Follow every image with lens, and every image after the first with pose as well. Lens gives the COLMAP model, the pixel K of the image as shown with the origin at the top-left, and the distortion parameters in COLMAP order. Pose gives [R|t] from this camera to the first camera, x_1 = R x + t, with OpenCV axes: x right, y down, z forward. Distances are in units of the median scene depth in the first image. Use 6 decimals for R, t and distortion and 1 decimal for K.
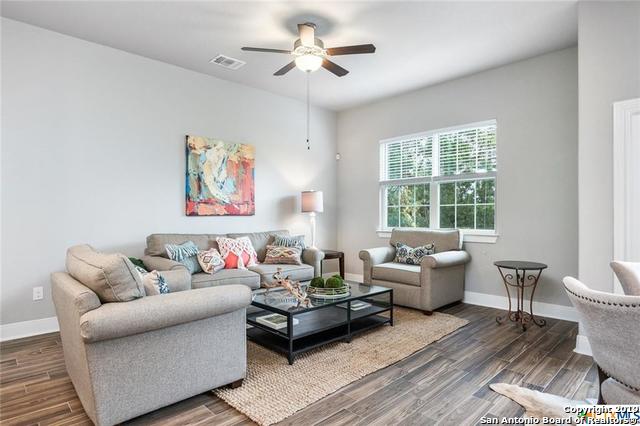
lens RADIAL K [[357.9, 0, 335.7], [0, 357.9, 214.4], [0, 0, 1]] dist [-0.000950, 0.000152]
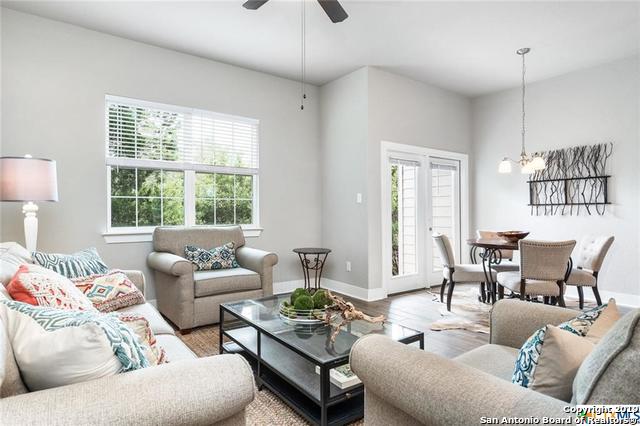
lens RADIAL K [[347.2, 0, 295.3], [0, 347.2, 210.4], [0, 0, 1]] dist [0.000200, -0.000191]
pose [[0.198054, 0.002511, 0.980188, -0.535756], [0.002231, 0.999993, -0.003013, 0.006616], [-0.980189, 0.002783, 0.198047, 0.665146]]
